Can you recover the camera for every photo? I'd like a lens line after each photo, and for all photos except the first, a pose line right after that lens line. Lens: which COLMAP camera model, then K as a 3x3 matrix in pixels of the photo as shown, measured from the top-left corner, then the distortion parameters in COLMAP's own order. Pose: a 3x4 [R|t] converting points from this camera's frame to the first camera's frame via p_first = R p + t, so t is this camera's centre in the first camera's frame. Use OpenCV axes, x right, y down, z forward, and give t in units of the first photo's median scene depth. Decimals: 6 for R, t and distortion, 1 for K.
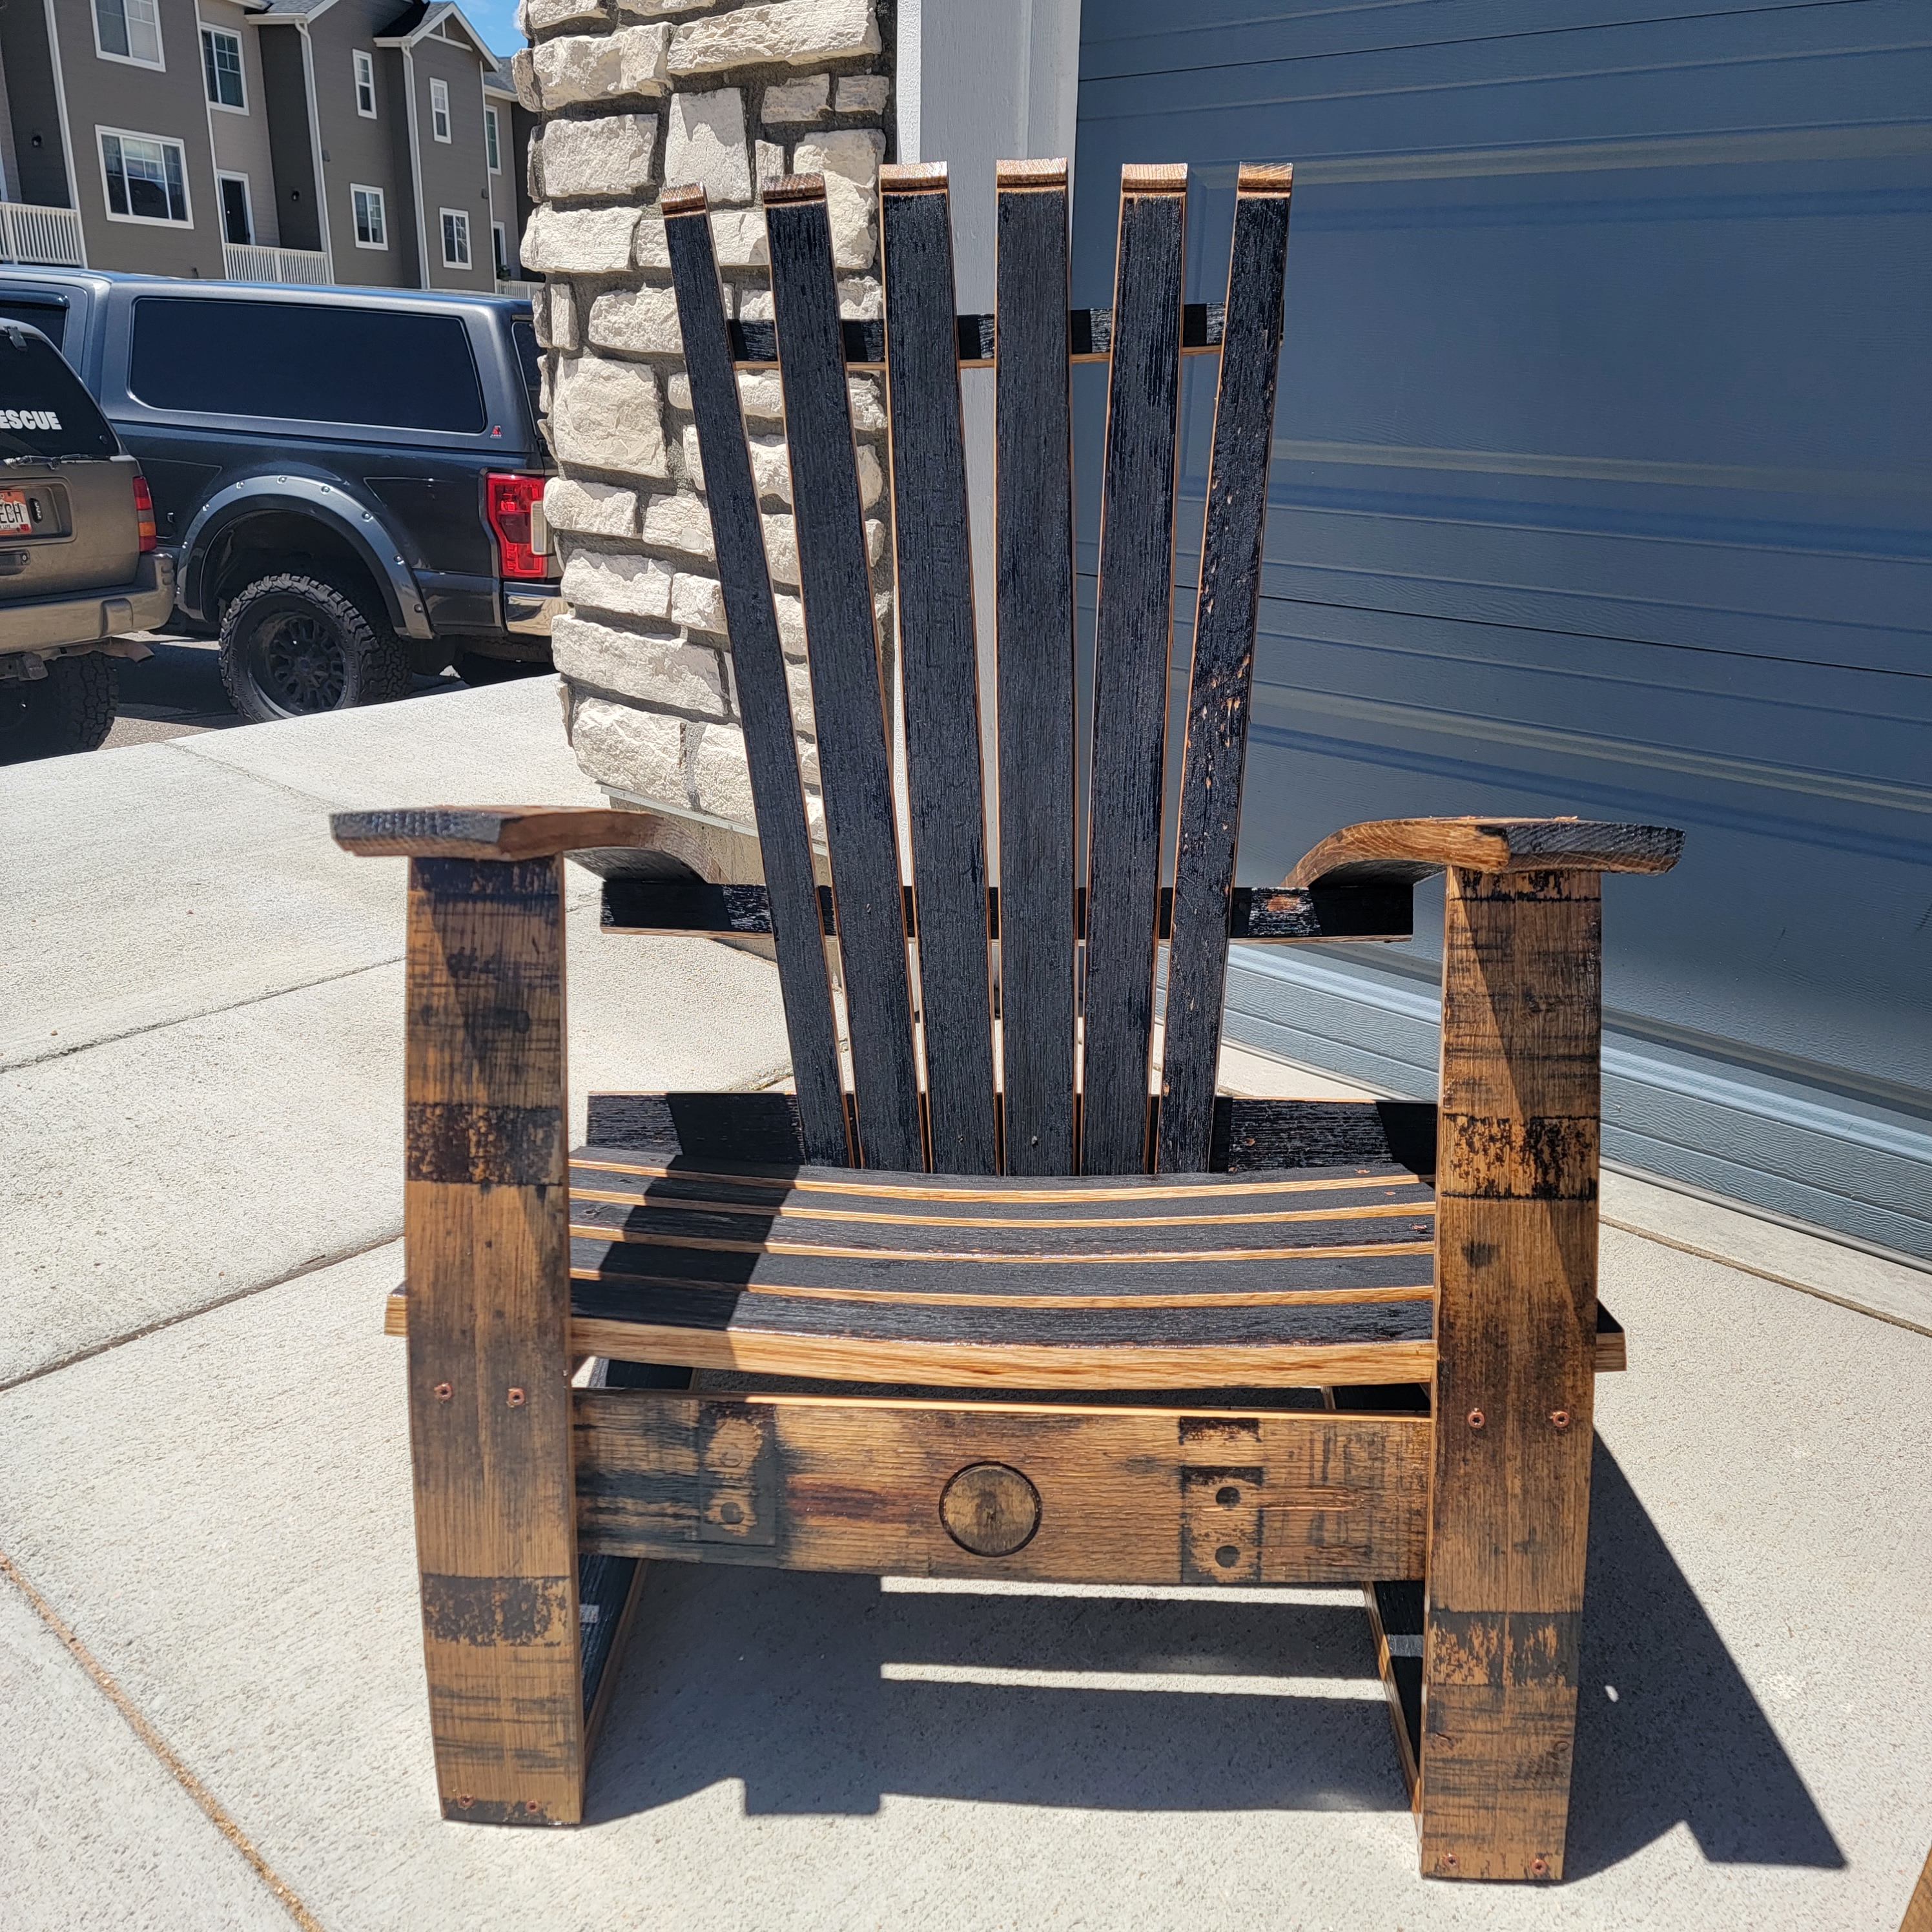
lens RADIAL K [[1748.1, 0, 972.6], [0, 1748.1, 982.4], [0, 0, 1]] dist [0.108353, -0.127538]
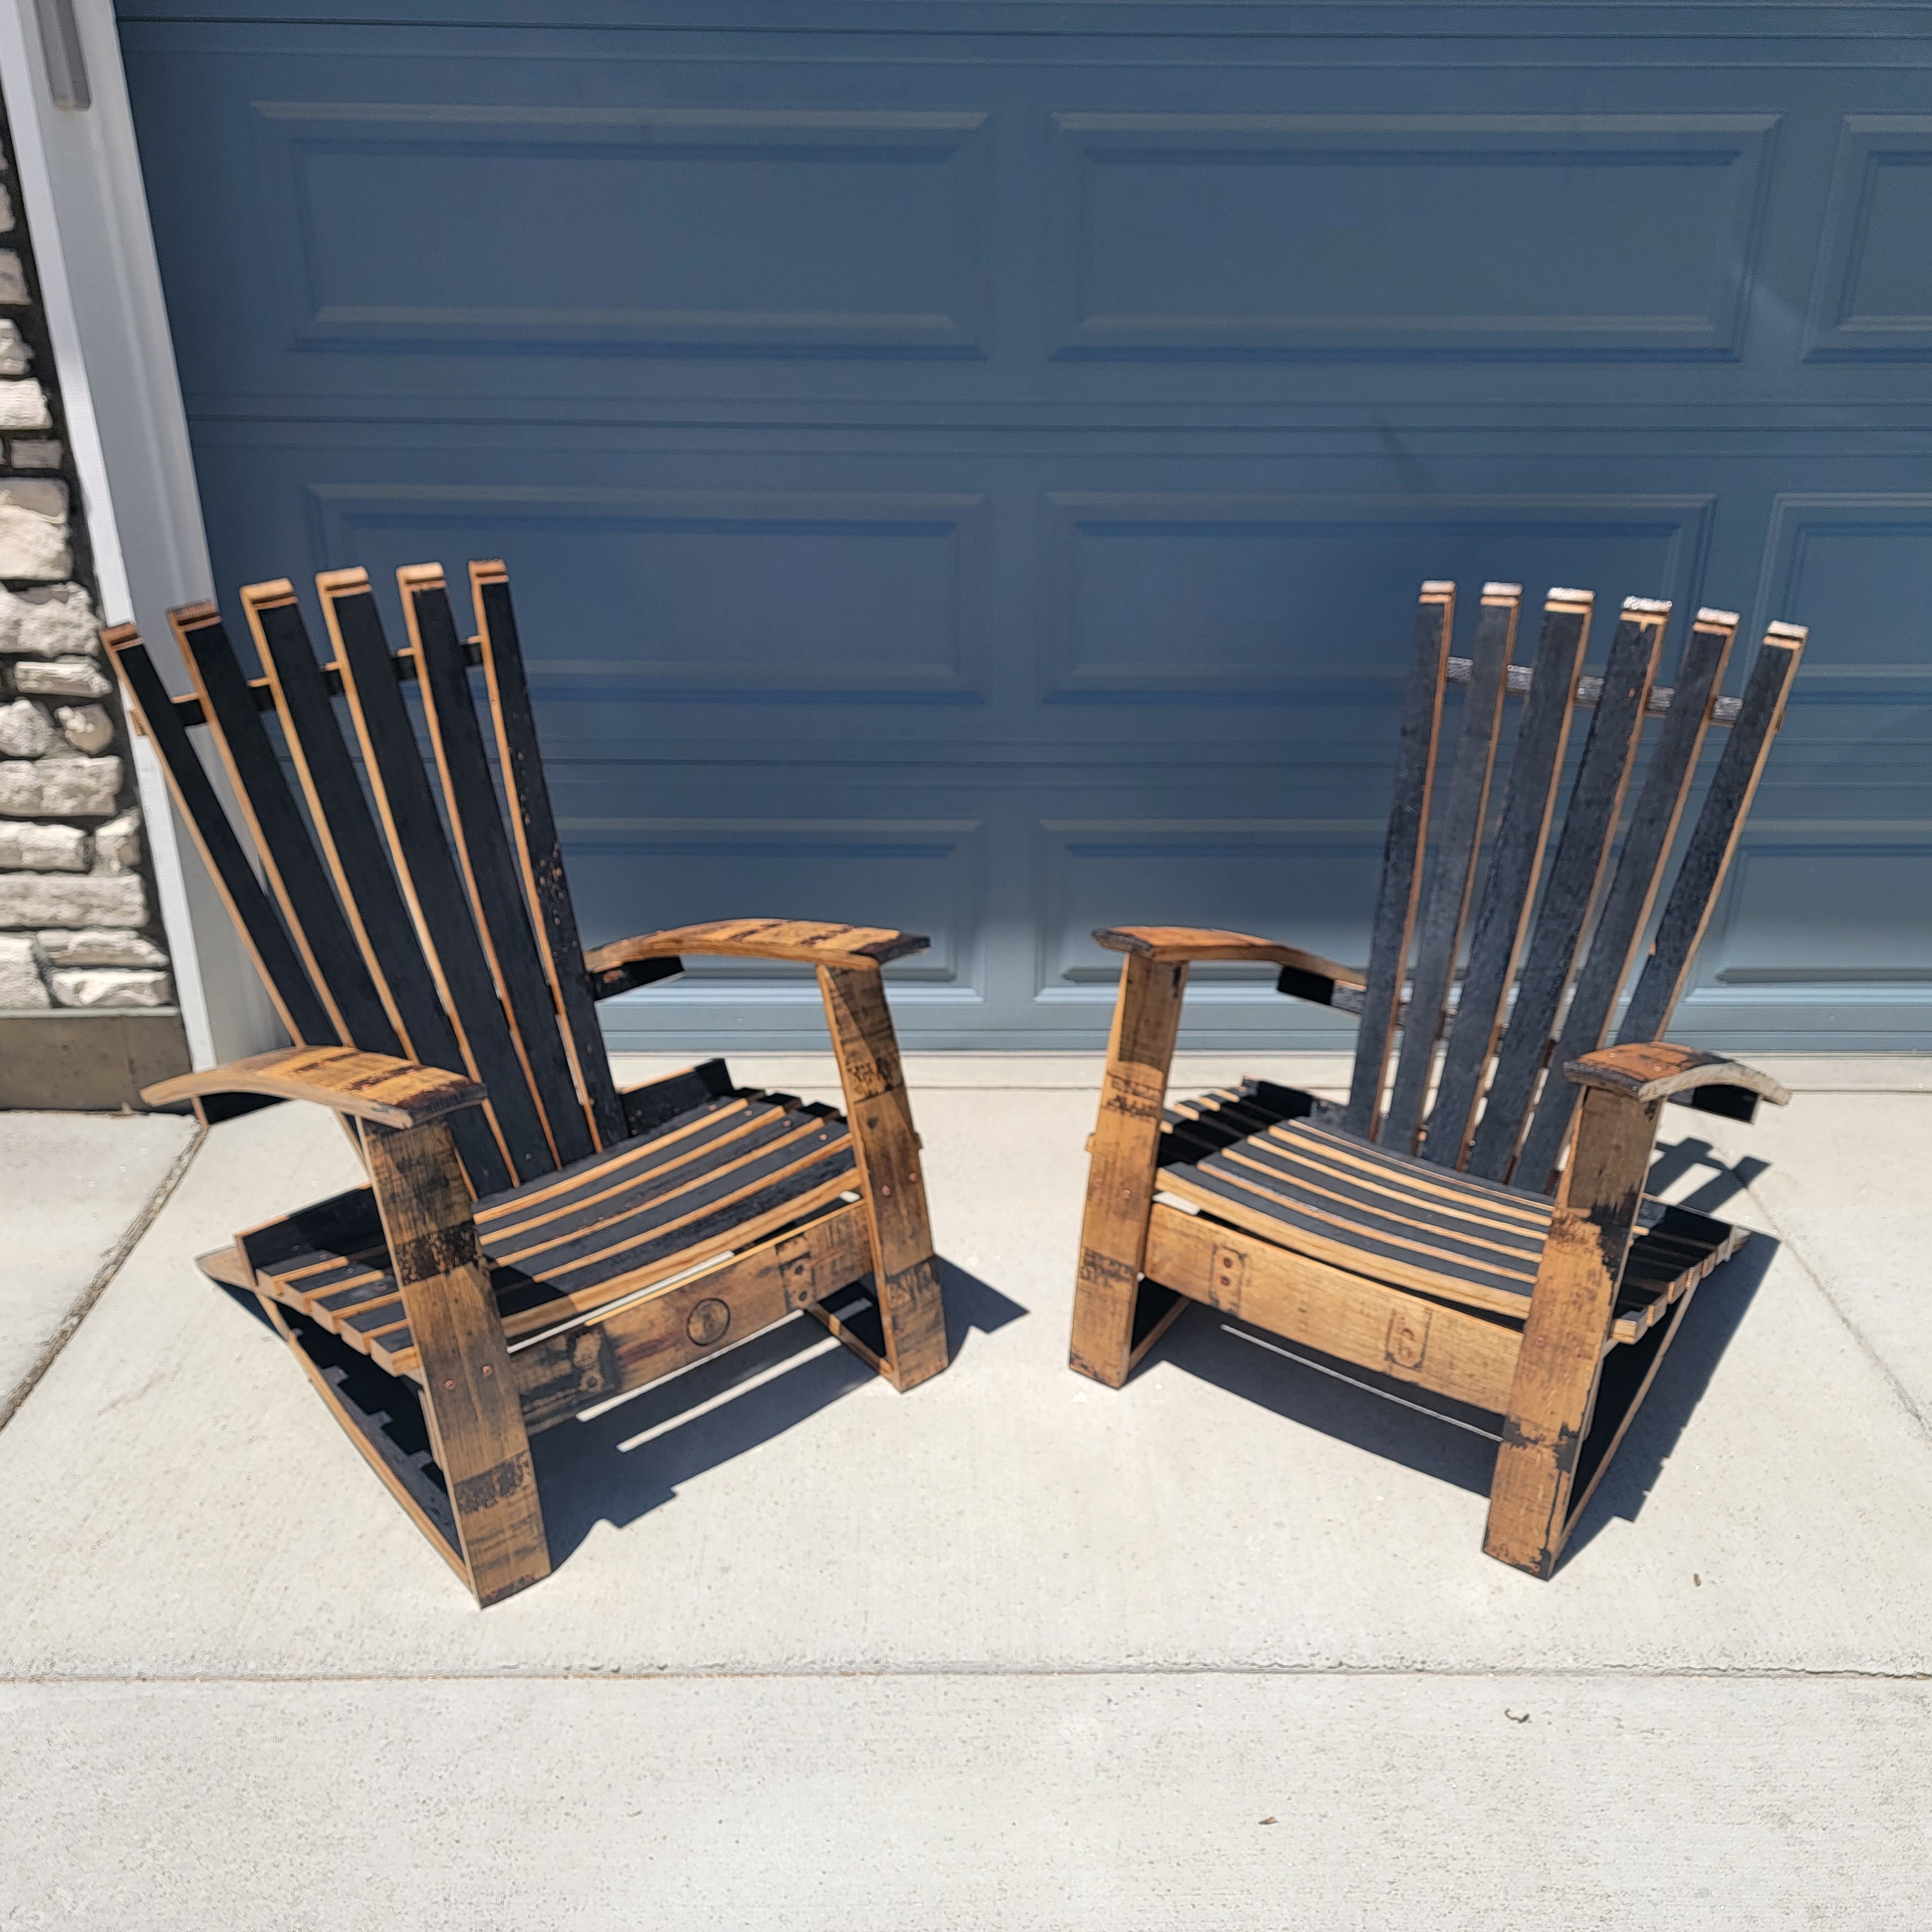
lens RADIAL K [[1759.6, 0, 966.0], [0, 1759.6, 966.0], [0, 0, 1]] dist [0.058866, -0.044189]
pose [[0.725526, -0.287137, 0.625431, -0.428658], [0.243325, 0.957129, 0.157153, -0.159563], [-0.643742, 0.038164, 0.764290, -0.357942]]
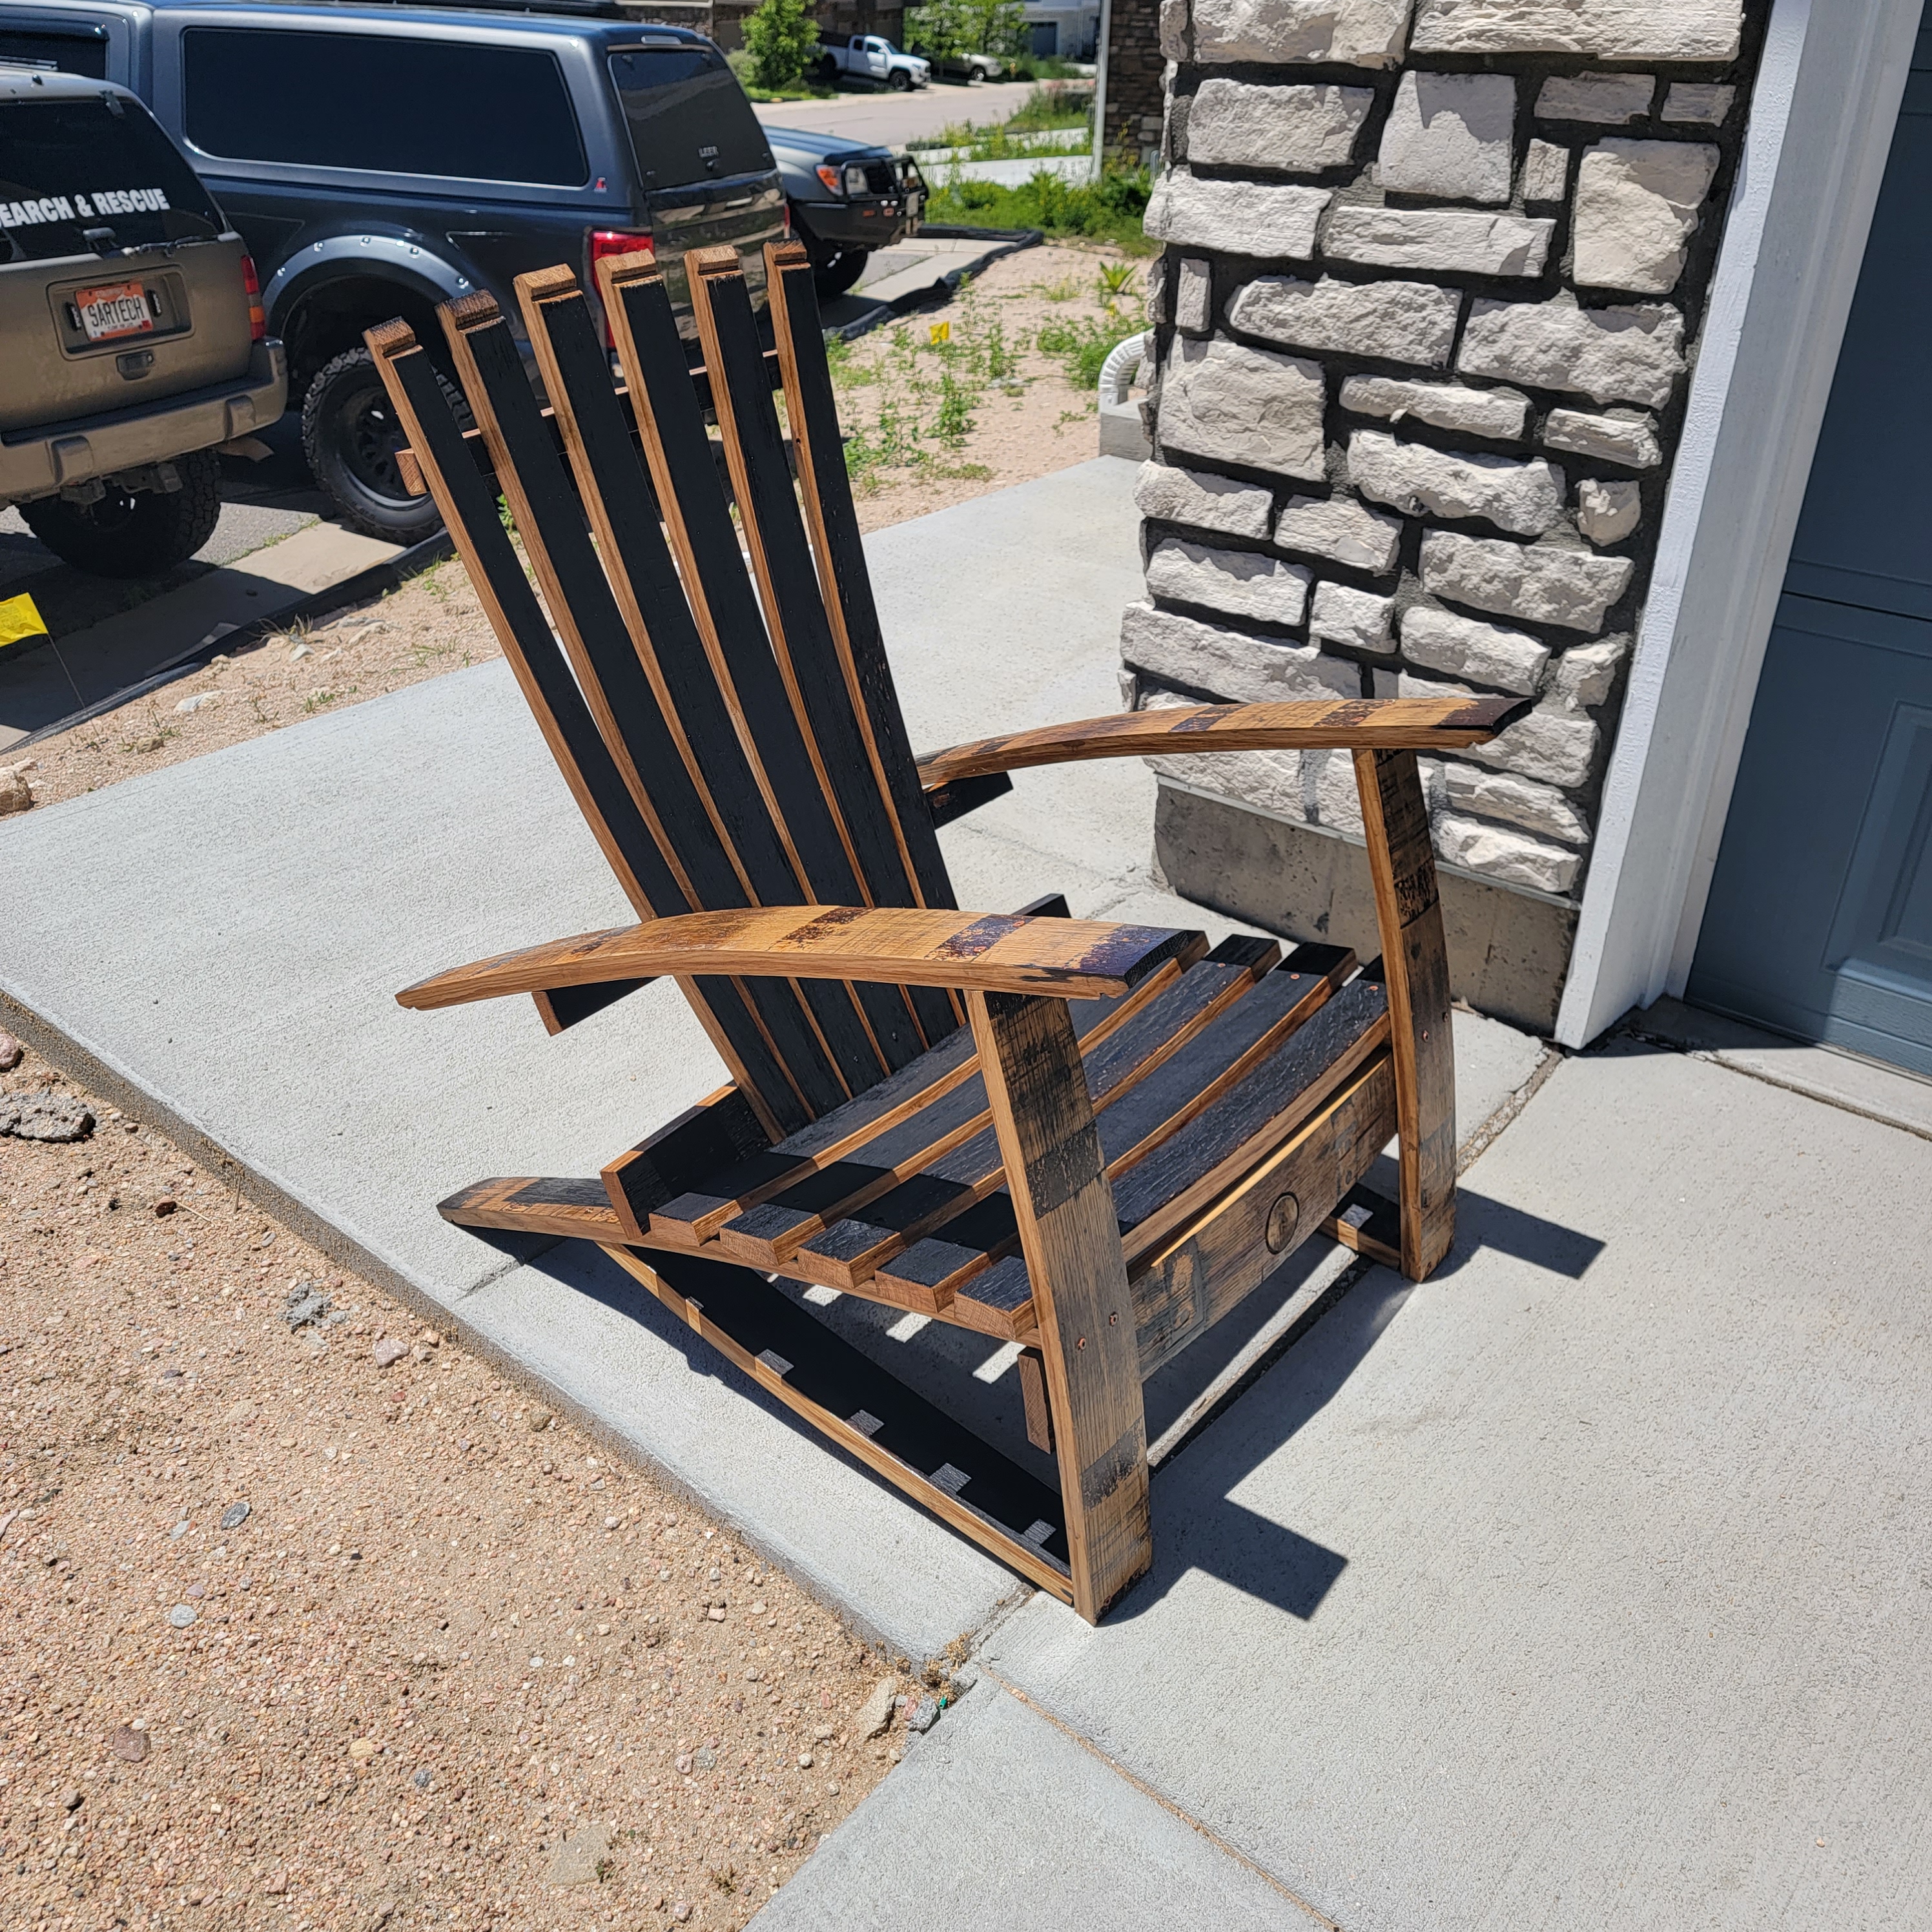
lens RADIAL K [[1759.6, 0, 966.0], [0, 1759.6, 966.0], [0, 0, 1]] dist [0.058866, -0.044189]
pose [[0.999230, -0.025128, 0.030148, -0.407907], [0.019900, 0.986482, 0.162655, -0.196600], [-0.033828, -0.161929, 0.986222, 0.050673]]
